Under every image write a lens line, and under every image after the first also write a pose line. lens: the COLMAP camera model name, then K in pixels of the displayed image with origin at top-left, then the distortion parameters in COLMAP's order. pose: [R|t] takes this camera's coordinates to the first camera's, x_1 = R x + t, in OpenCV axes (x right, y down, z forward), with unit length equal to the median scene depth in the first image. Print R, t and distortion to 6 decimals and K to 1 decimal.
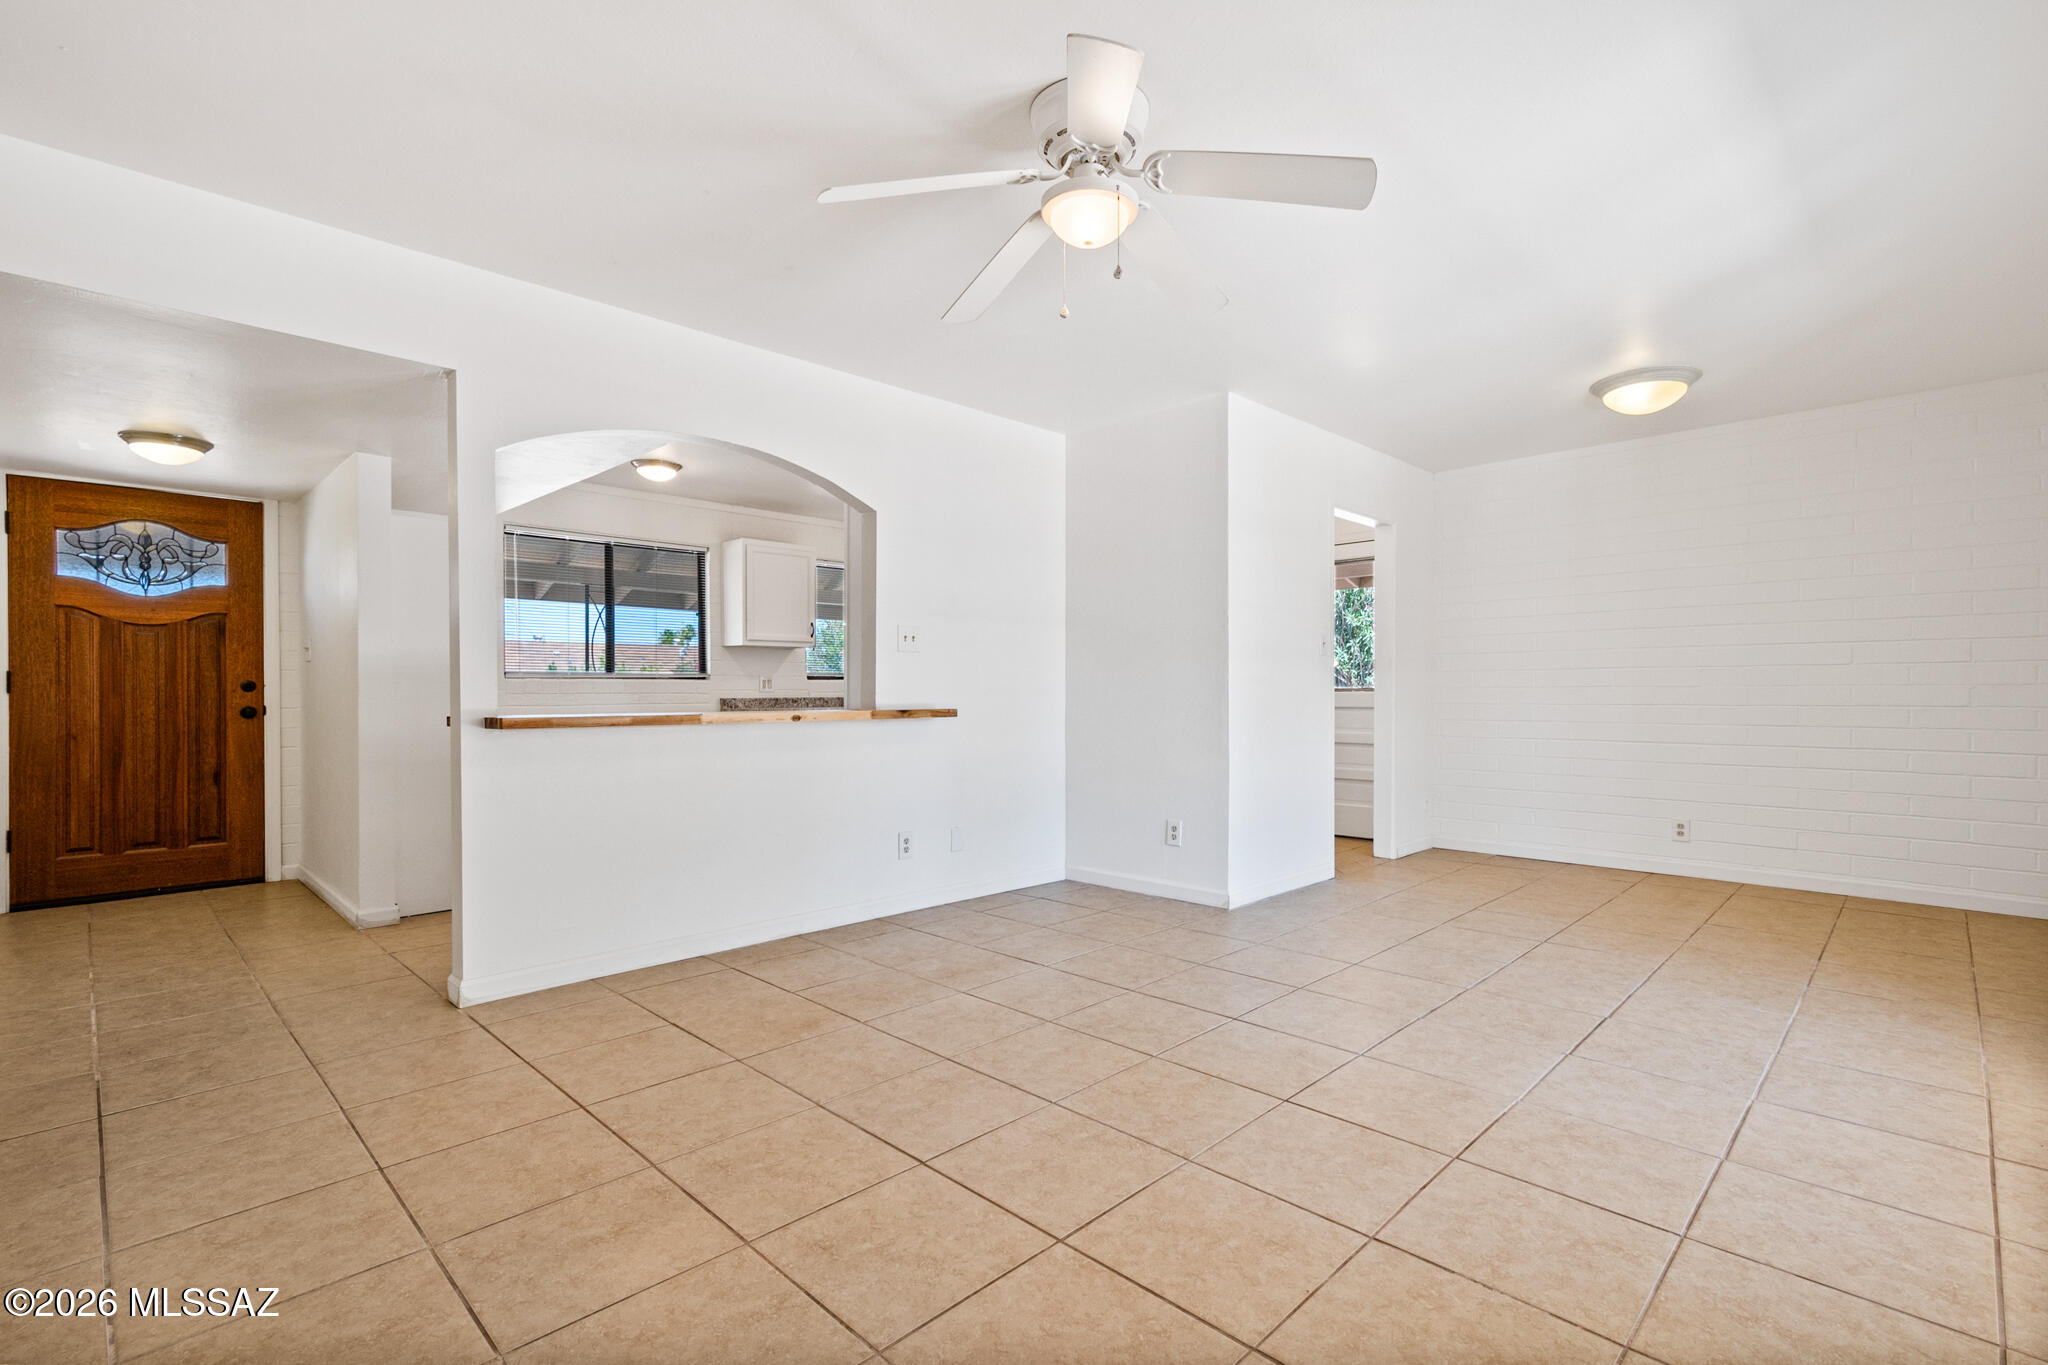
lens RADIAL K [[914.7, 0, 1073.1], [0, 914.7, 694.6], [0, 0, 1]] dist [0.017089, -0.000732]
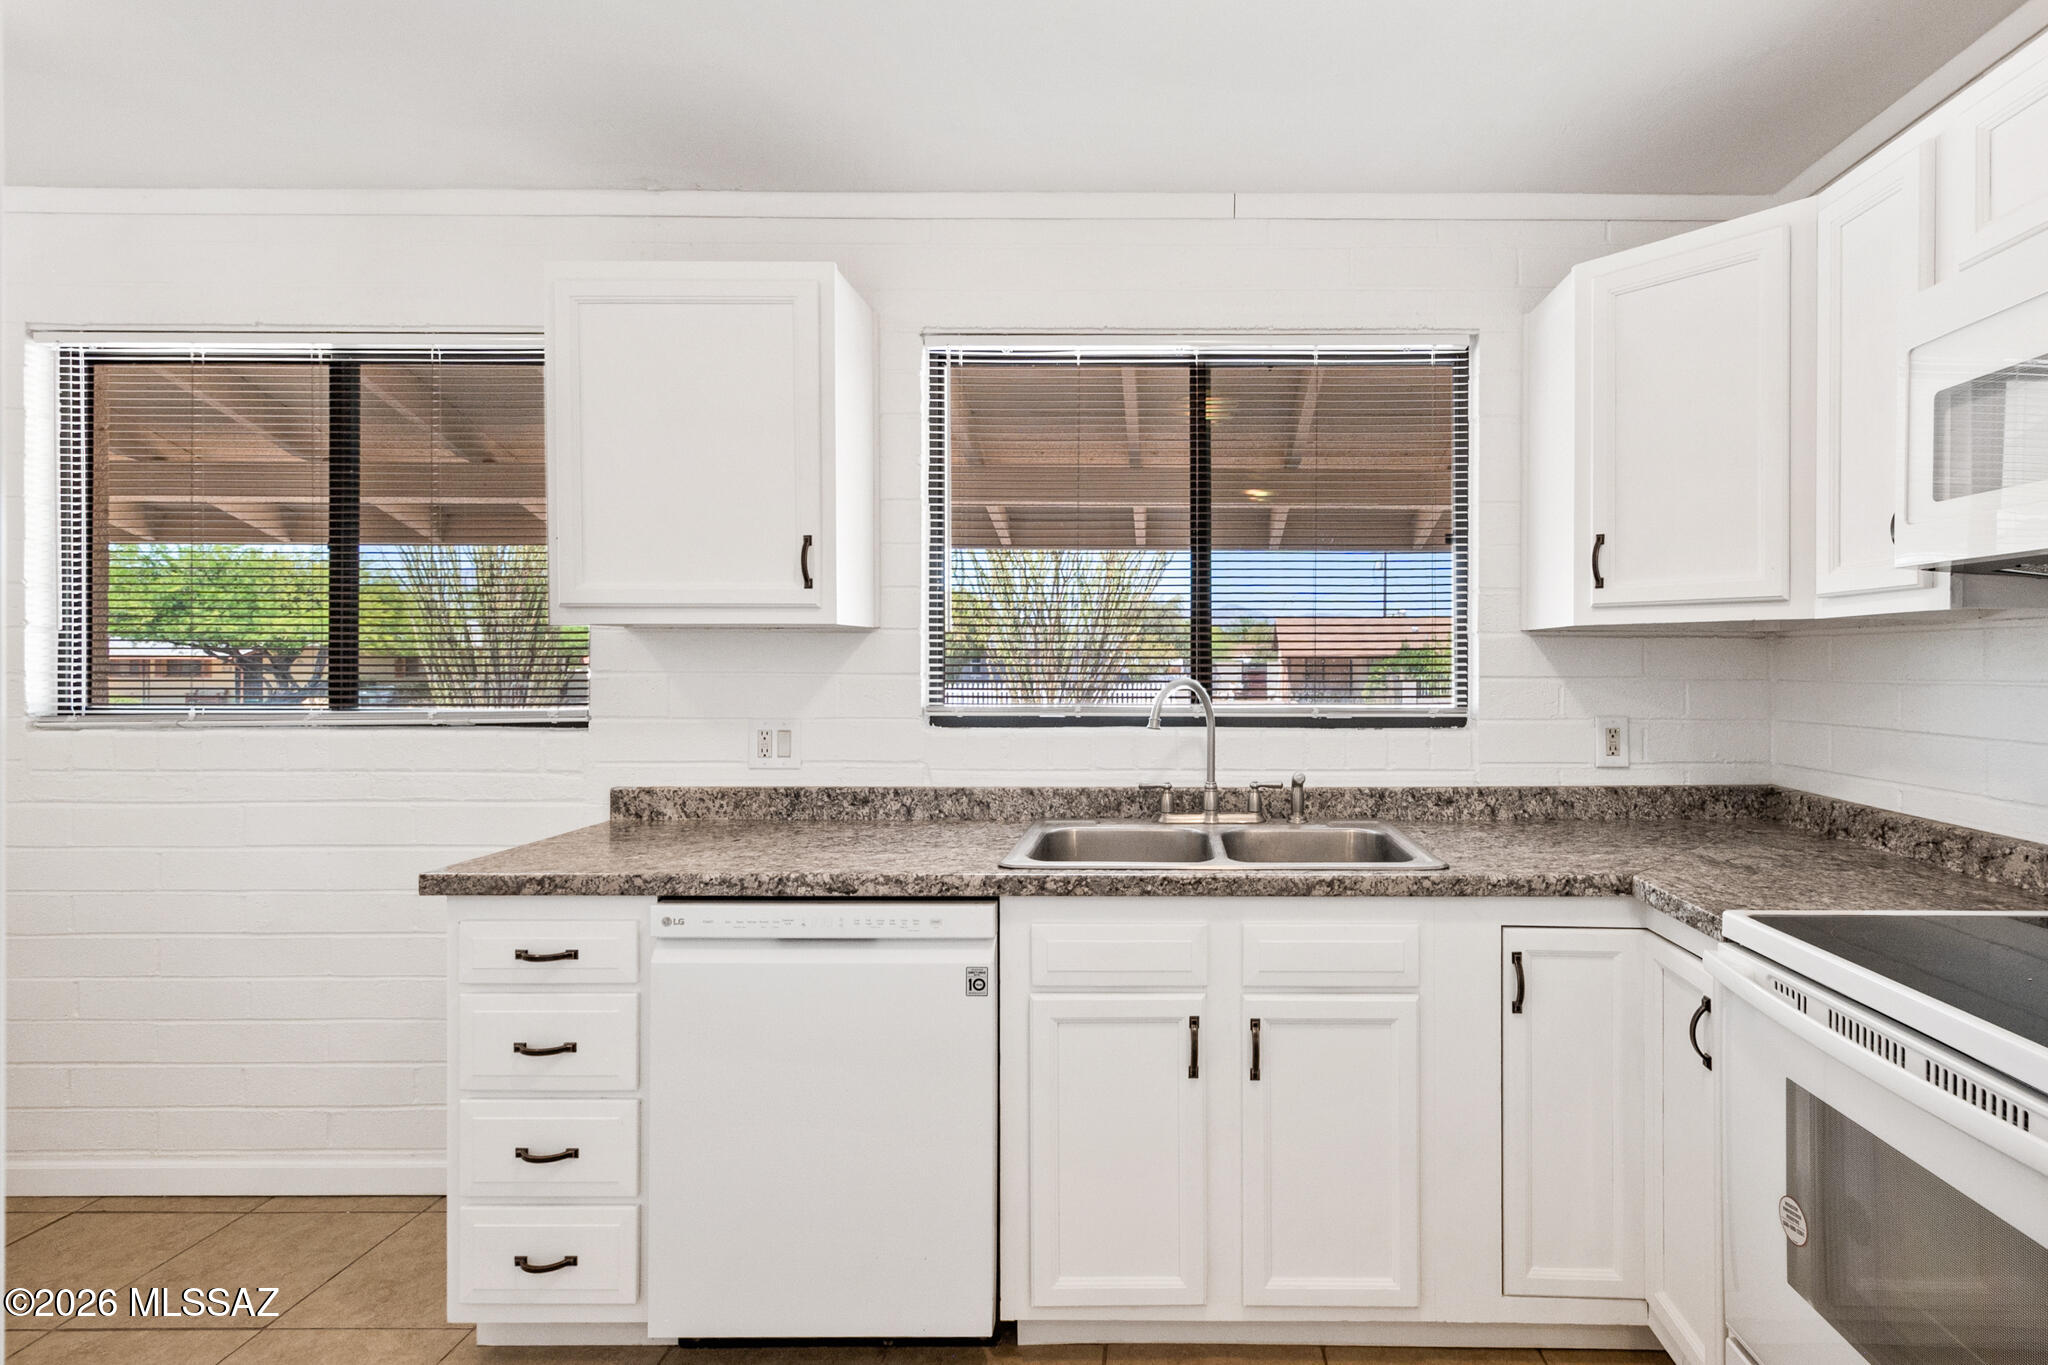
lens RADIAL K [[986.0, 0, 1148.8], [0, 986.0, 665.4], [0, 0, 1]] dist [0.012171, -0.000015]
pose [[0.685530, -0.008083, -0.727999, -0.004738], [0.001890, 0.999955, -0.009324, -0.072083], [0.728042, 0.005016, 0.685514, 1.821561]]
